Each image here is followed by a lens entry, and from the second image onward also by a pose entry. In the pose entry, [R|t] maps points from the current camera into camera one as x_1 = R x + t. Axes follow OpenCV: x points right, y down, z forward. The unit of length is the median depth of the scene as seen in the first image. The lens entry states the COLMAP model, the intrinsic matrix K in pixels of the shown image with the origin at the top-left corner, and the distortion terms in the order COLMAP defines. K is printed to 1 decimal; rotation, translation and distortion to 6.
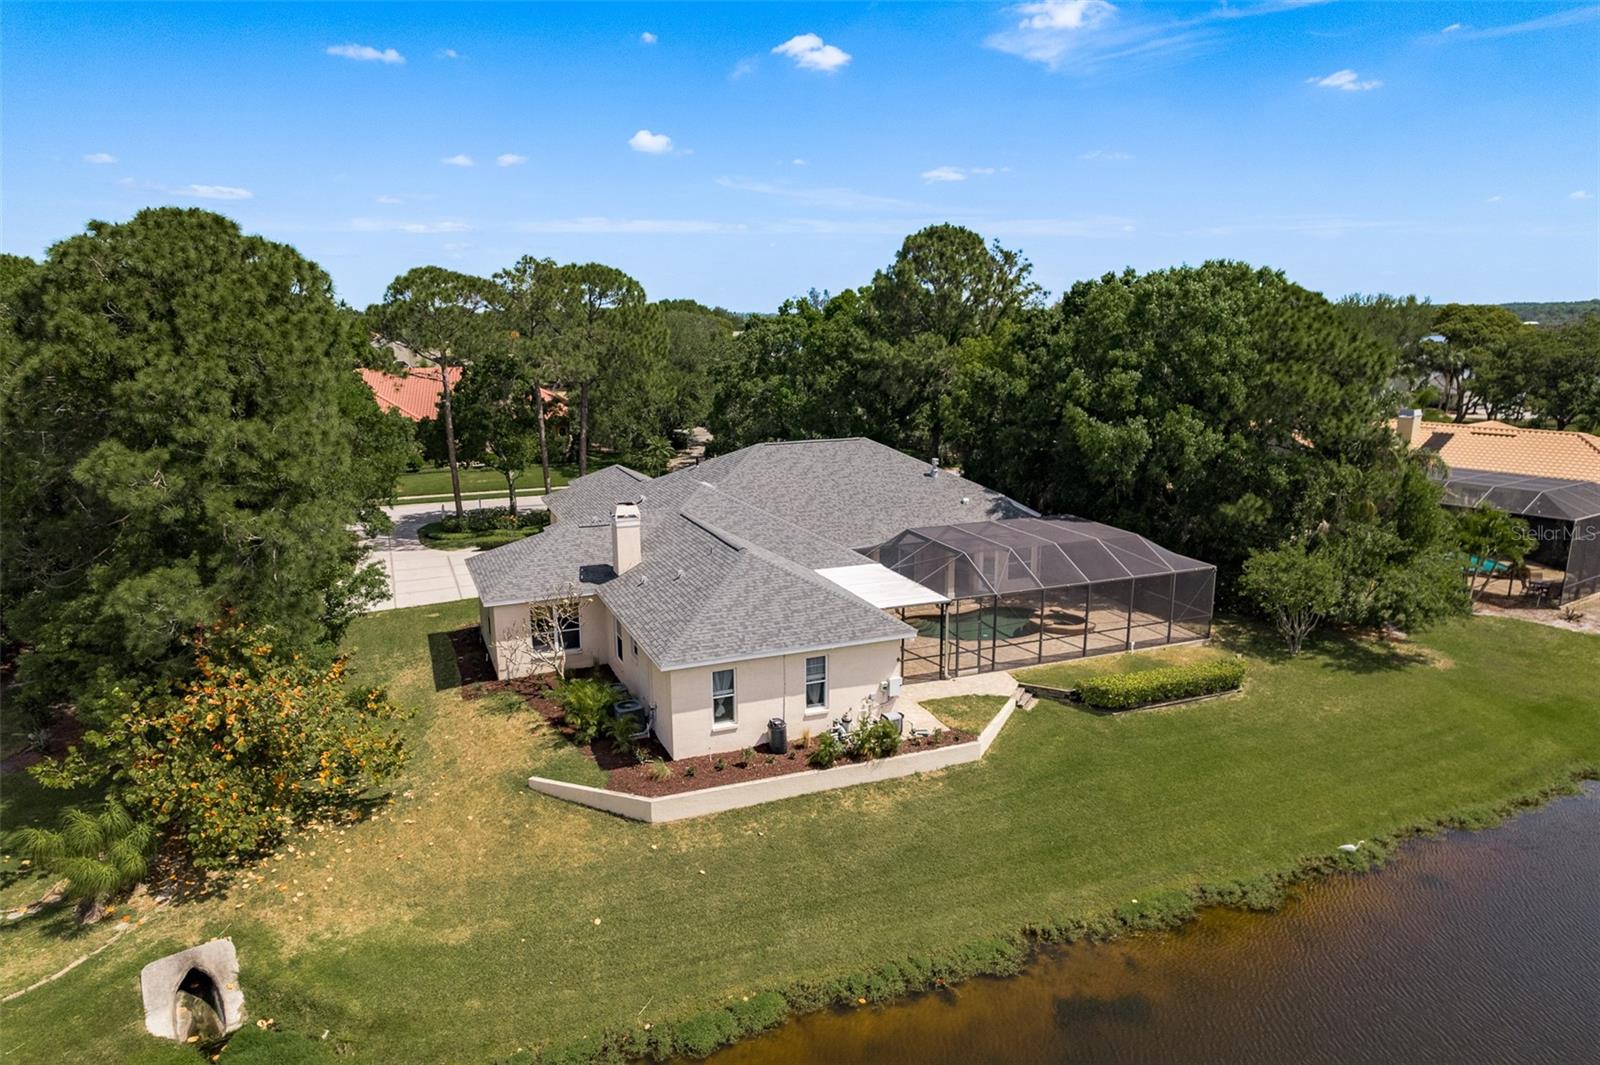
lens RADIAL K [[1032.3, 0, 797.8], [0, 1032.3, 531.9], [0, 0, 1]] dist [-0.027688, 0.050821]
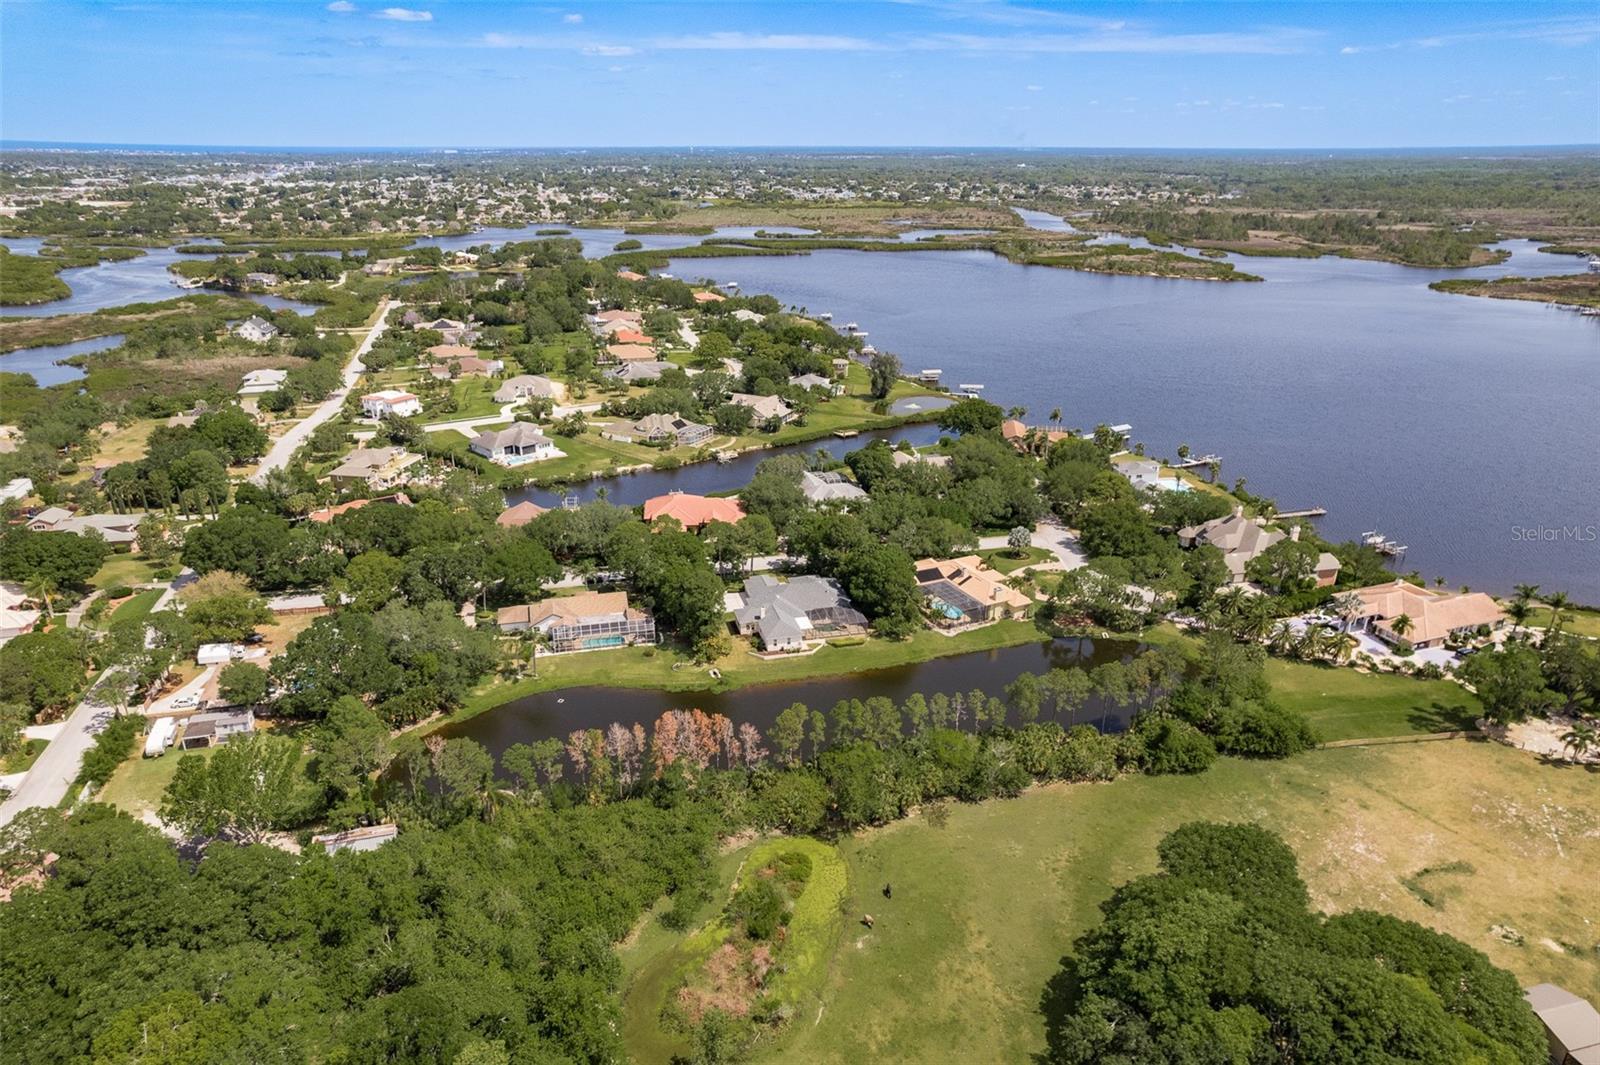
lens RADIAL K [[1032.3, 0, 797.8], [0, 1032.3, 531.9], [0, 0, 1]] dist [-0.027688, 0.050821]
pose [[0.990351, 0.057598, -0.126042, 0.867539], [-0.037285, 0.986742, 0.157959, -1.599438], [0.133469, -0.151735, 0.979368, -5.408234]]
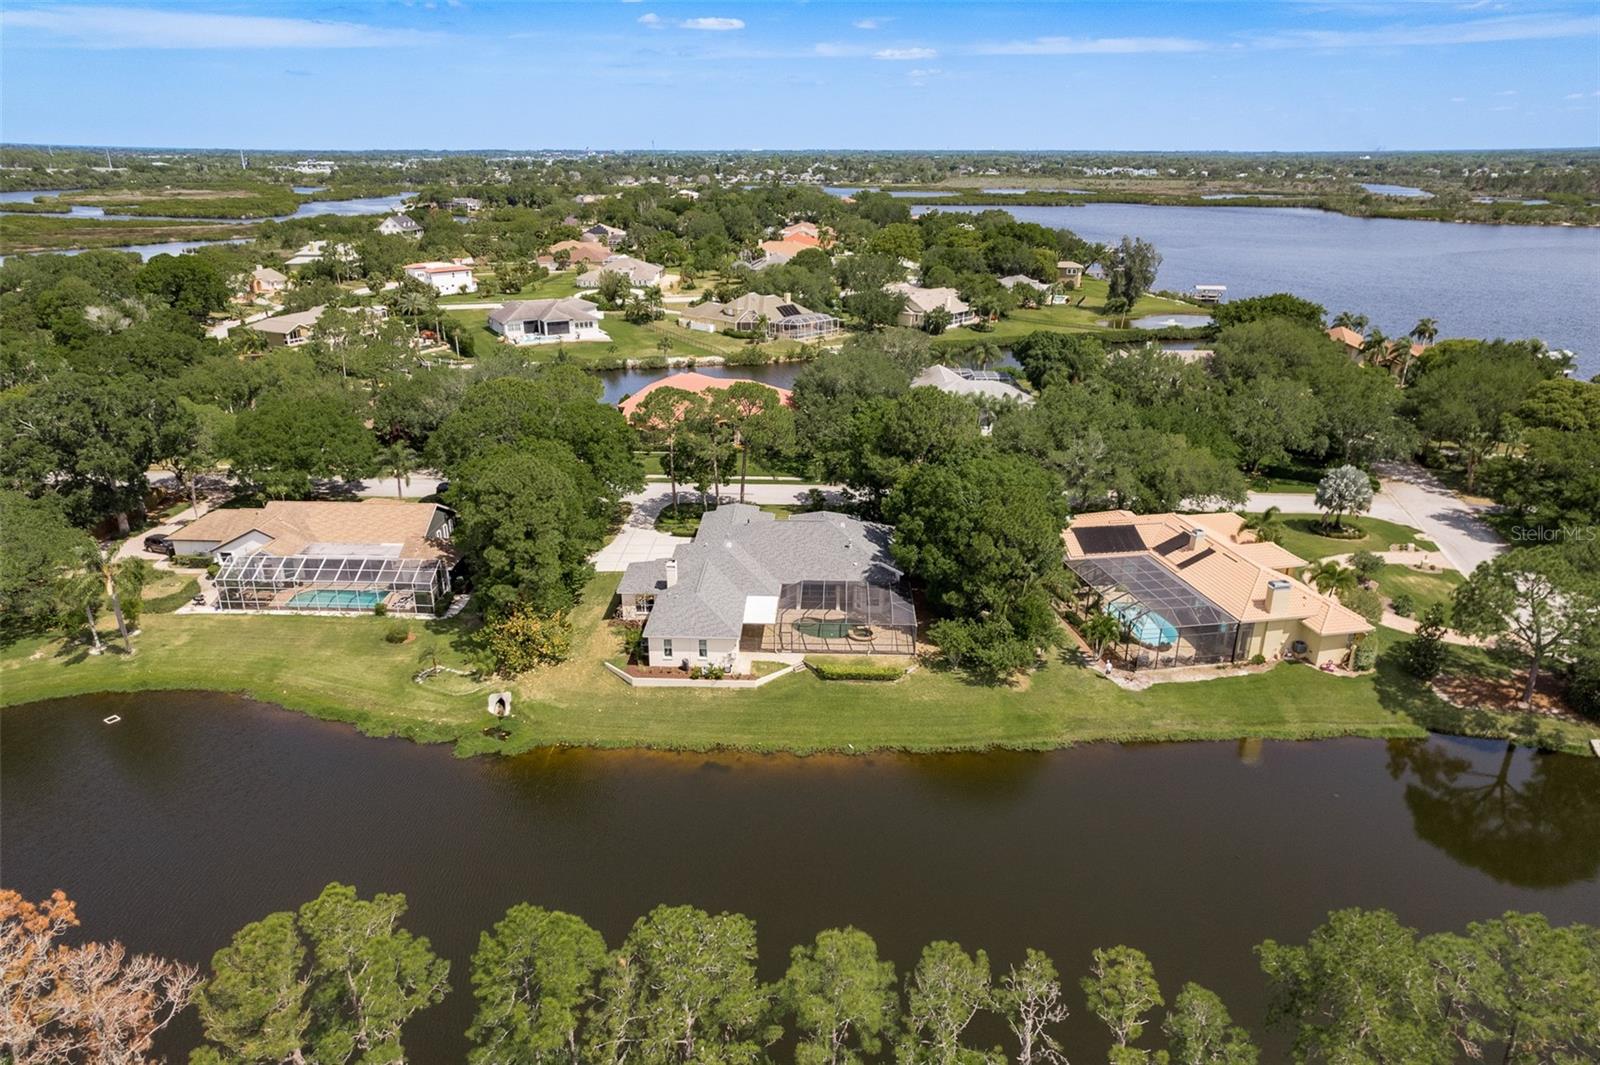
lens RADIAL K [[1032.3, 0, 797.8], [0, 1032.3, 531.9], [0, 0, 1]] dist [-0.027688, 0.050821]
pose [[0.915023, 0.150694, -0.374197, 1.188893], [-0.092519, 0.981275, 0.168934, -0.625793], [0.392648, -0.119958, 0.911832, -1.331231]]
